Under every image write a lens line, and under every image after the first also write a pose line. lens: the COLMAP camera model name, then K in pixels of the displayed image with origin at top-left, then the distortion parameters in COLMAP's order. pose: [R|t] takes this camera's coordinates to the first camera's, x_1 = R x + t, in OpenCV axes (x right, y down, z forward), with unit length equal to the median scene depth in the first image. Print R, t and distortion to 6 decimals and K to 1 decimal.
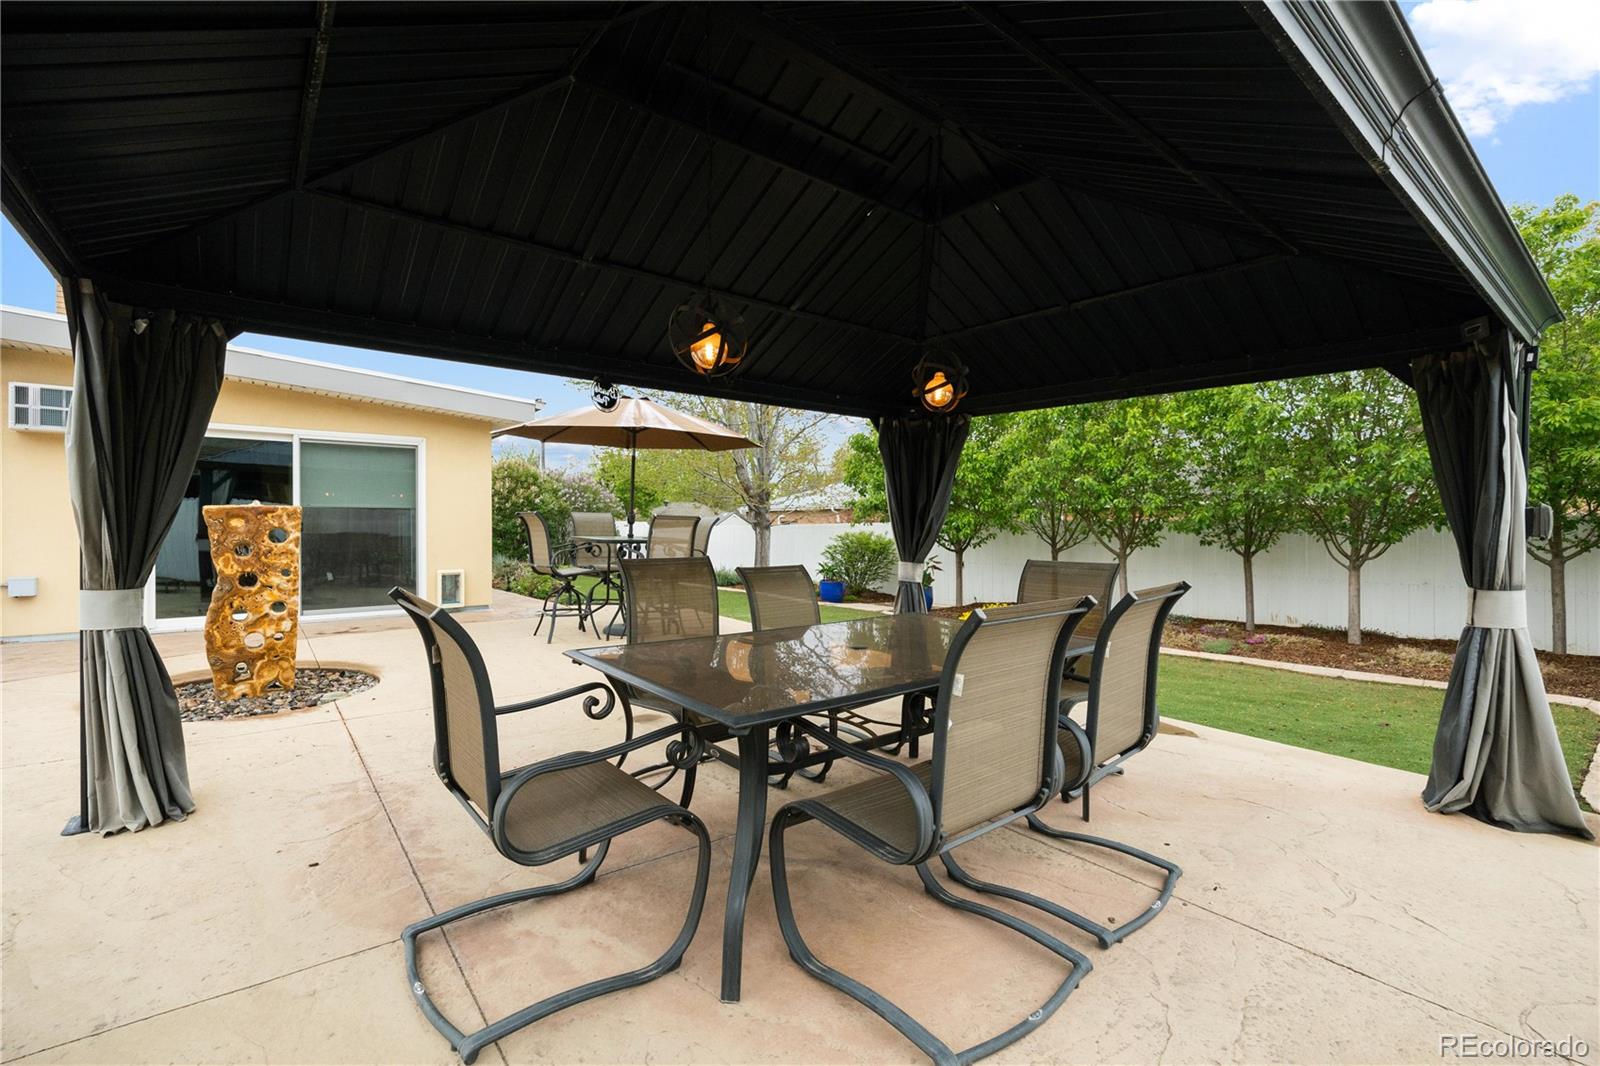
lens RADIAL K [[690.1, 0, 799.7], [0, 690.1, 539.3], [0, 0, 1]] dist [-0.001166, -0.000188]
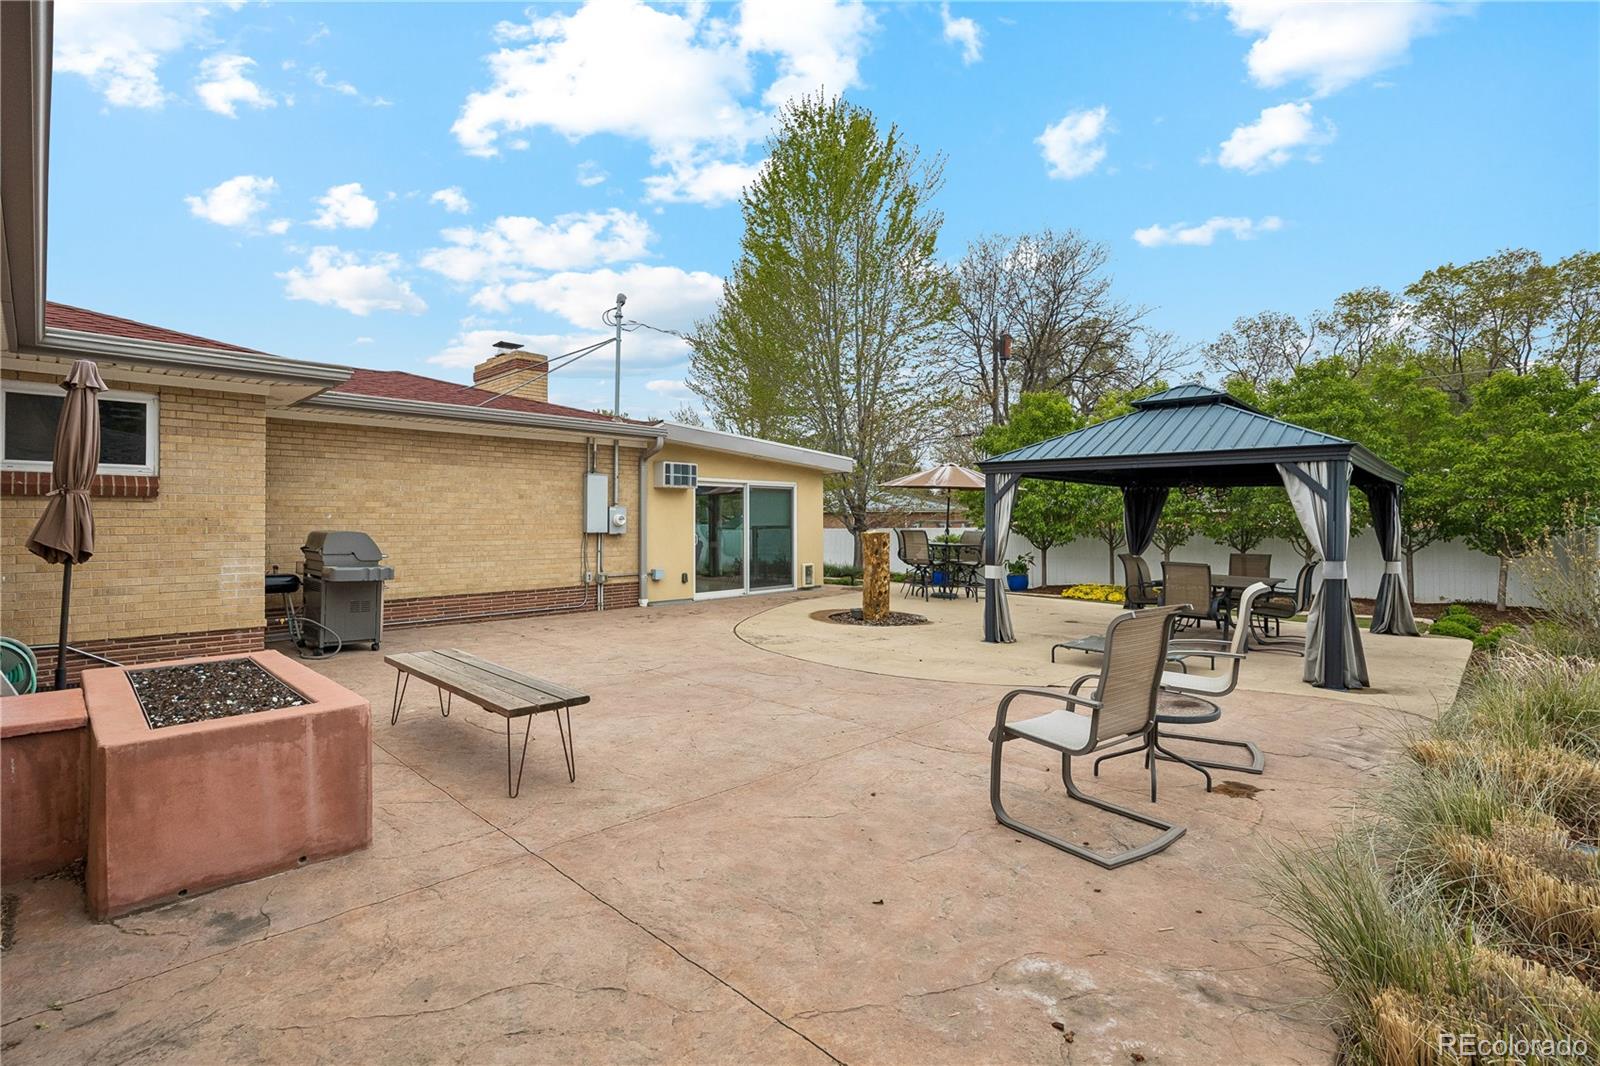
lens RADIAL K [[726.8, 0, 799.8], [0, 726.8, 530.5], [0, 0, 1]] dist [0.000022, 0.000033]
pose [[0.990911, -0.004190, 0.134453, -1.035632], [0.005339, 0.999952, -0.008186, -0.028099], [-0.134412, 0.008829, 0.990886, -0.943137]]
